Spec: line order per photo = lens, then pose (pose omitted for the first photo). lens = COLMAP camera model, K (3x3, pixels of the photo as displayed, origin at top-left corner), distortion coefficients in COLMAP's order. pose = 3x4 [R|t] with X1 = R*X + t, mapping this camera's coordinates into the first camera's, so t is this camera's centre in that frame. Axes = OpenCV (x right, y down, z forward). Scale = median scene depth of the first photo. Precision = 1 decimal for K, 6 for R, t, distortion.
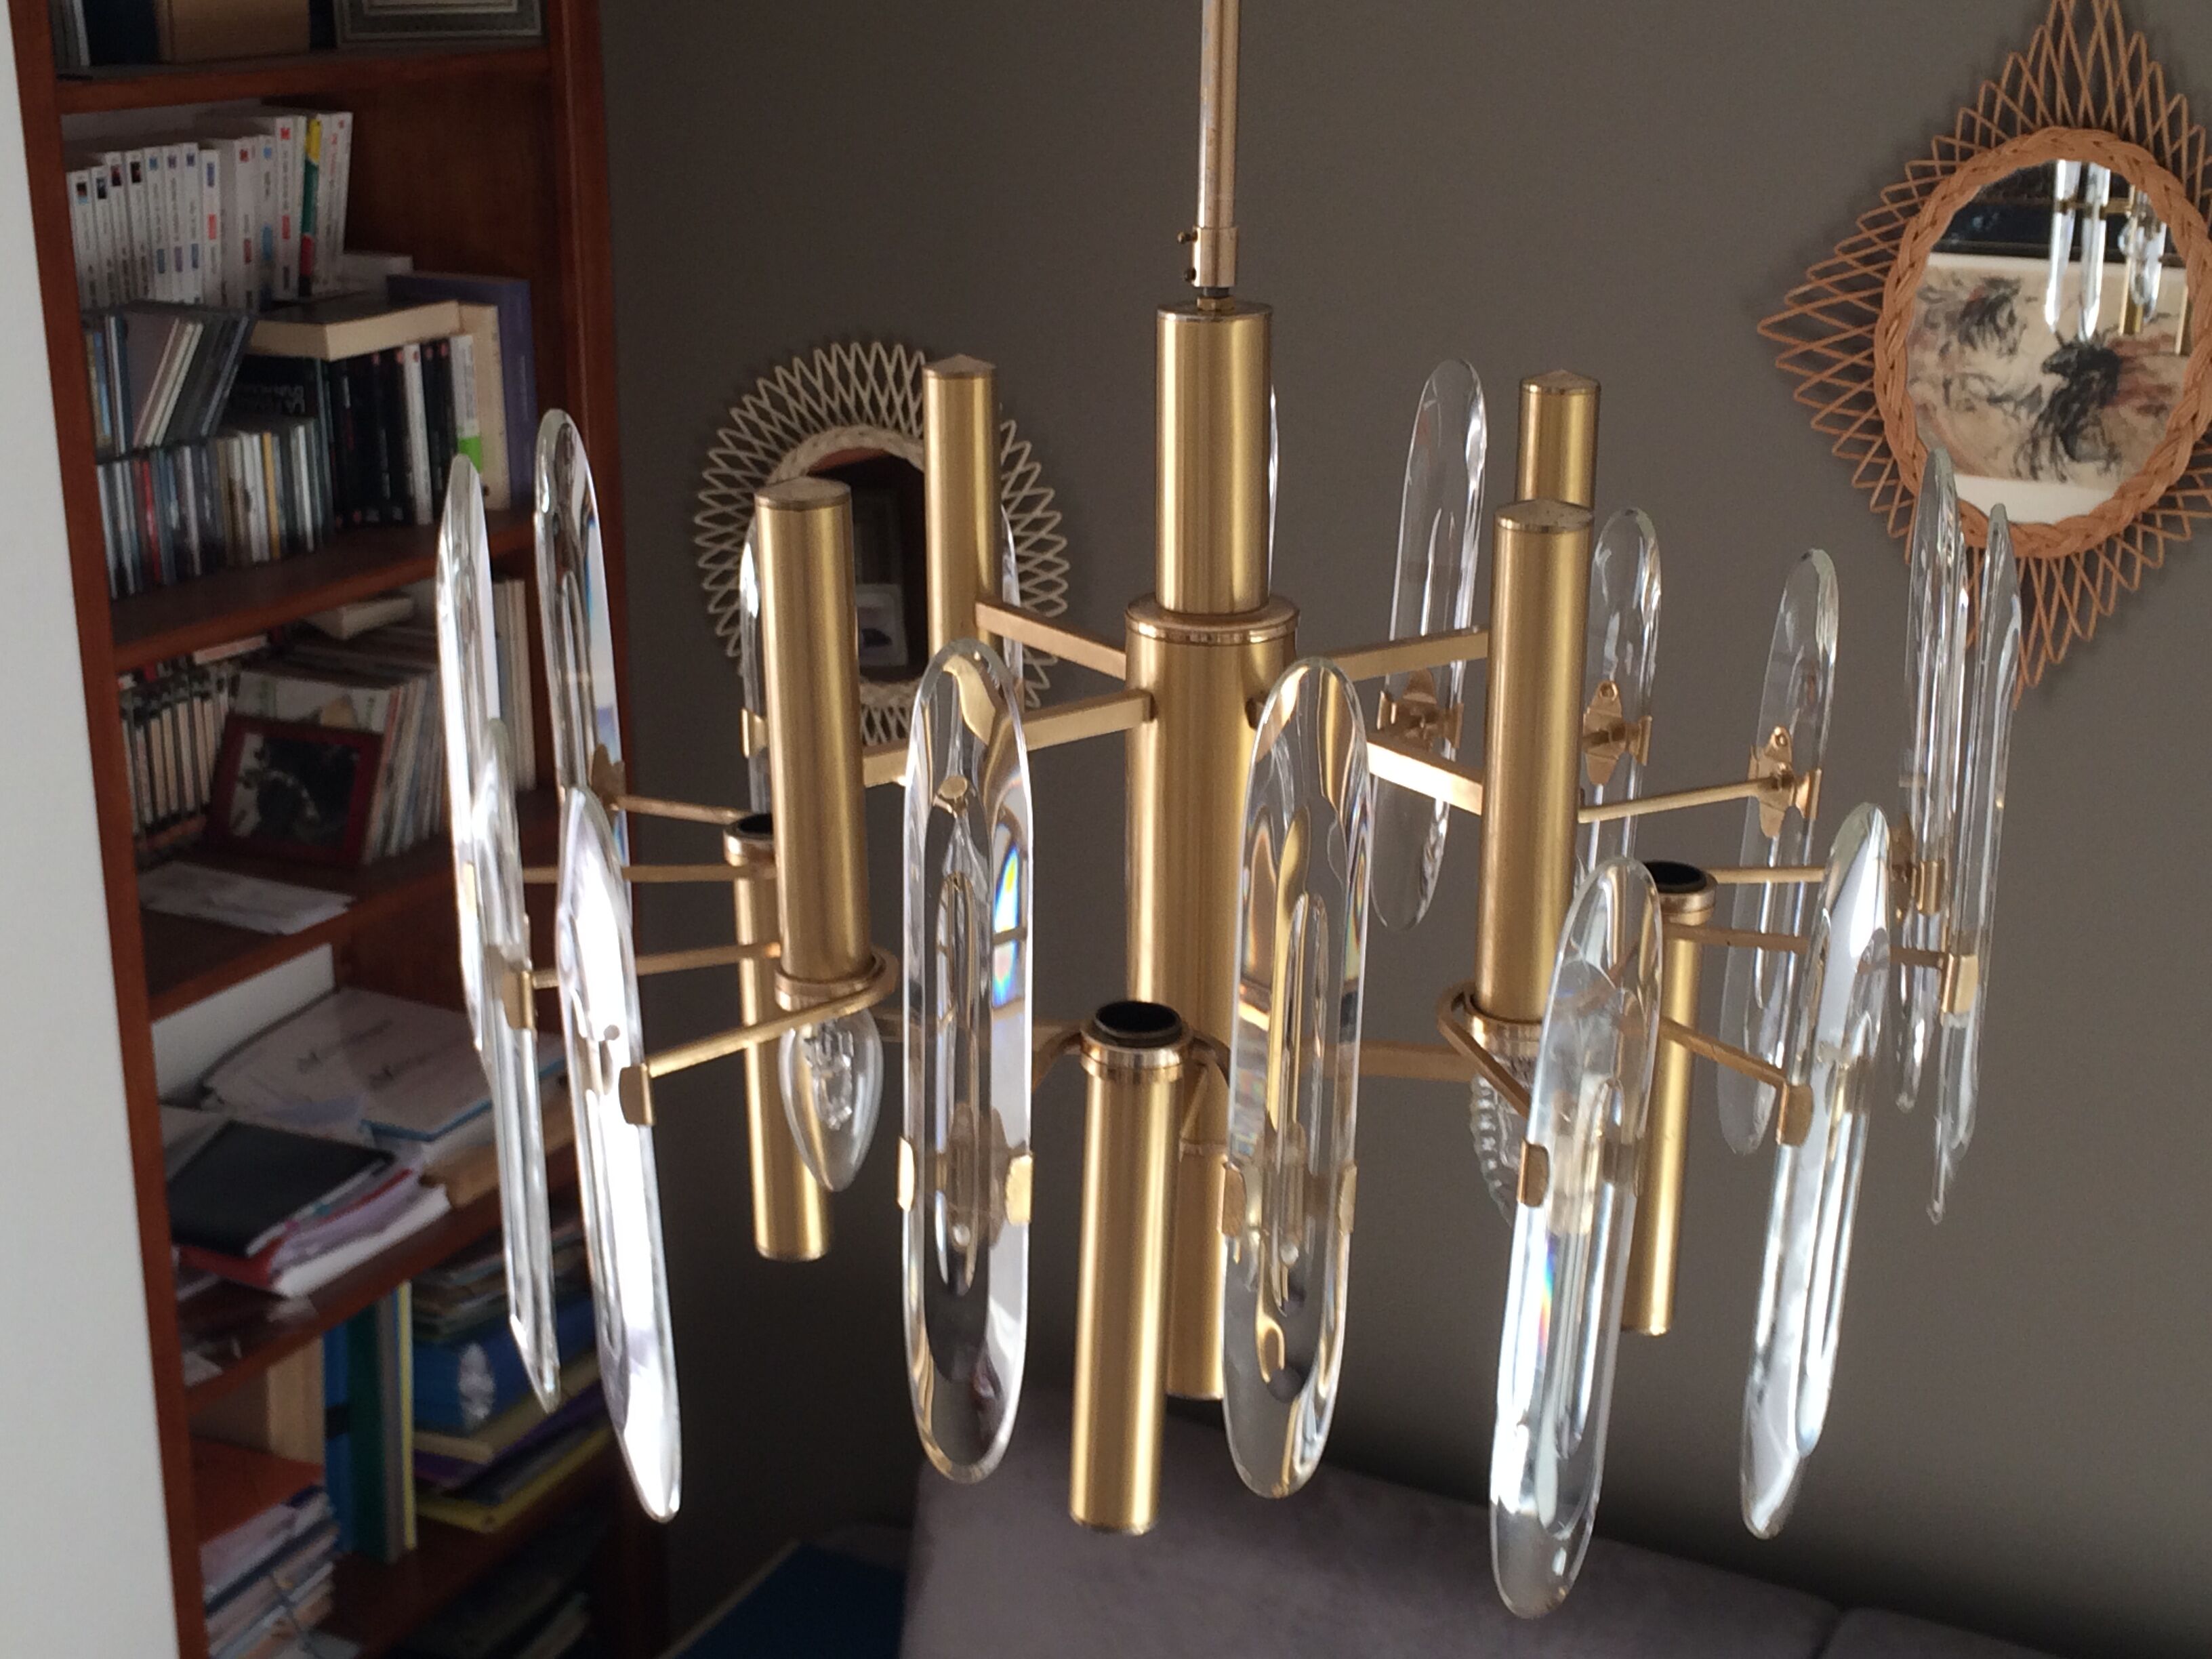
lens RADIAL K [[2873.0, 0, 1106.0], [0, 2873.0, 829.5], [0, 0, 1]] dist [0.007901, 0.008166]
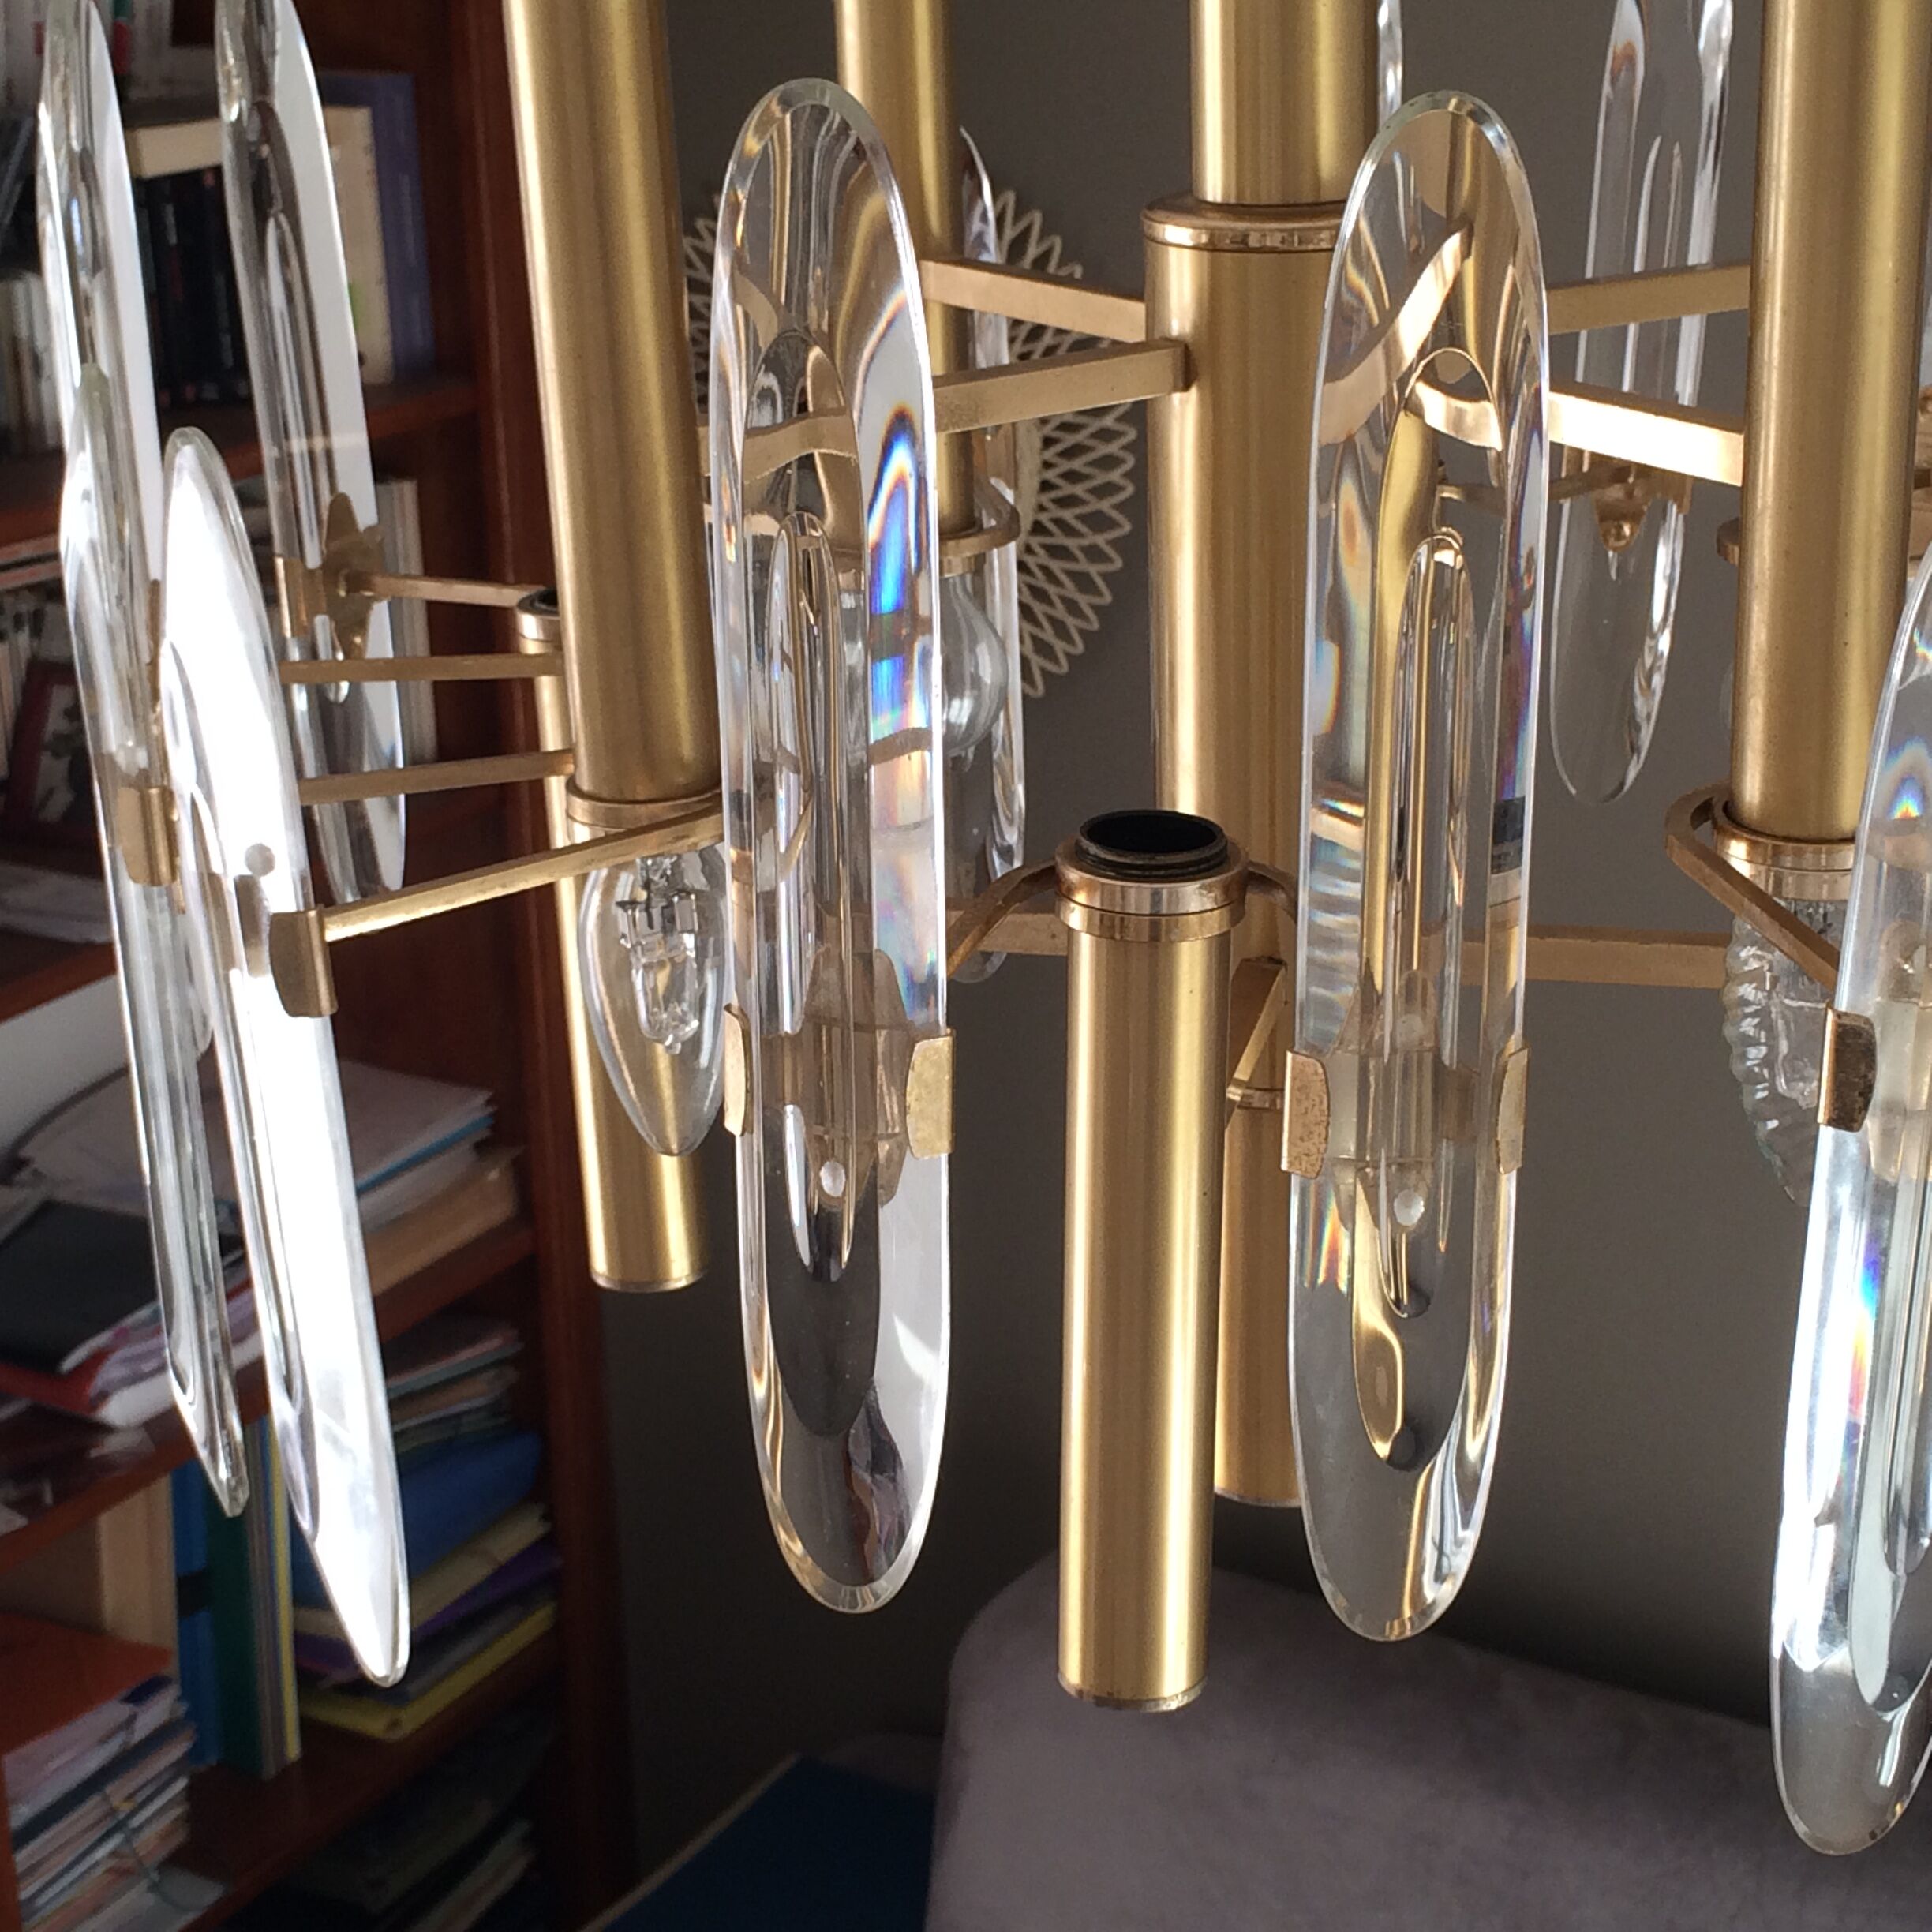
lens RADIAL K [[3507.0, 0, 966.0], [0, 3507.0, 966.0], [0, 0, 1]] dist [-0.013856, 0.243196]
pose [[0.997213, -0.008709, -0.074091, 0.023403], [0.010026, 0.999798, 0.017414, 0.071936], [0.073924, -0.018108, 0.997099, 0.254134]]
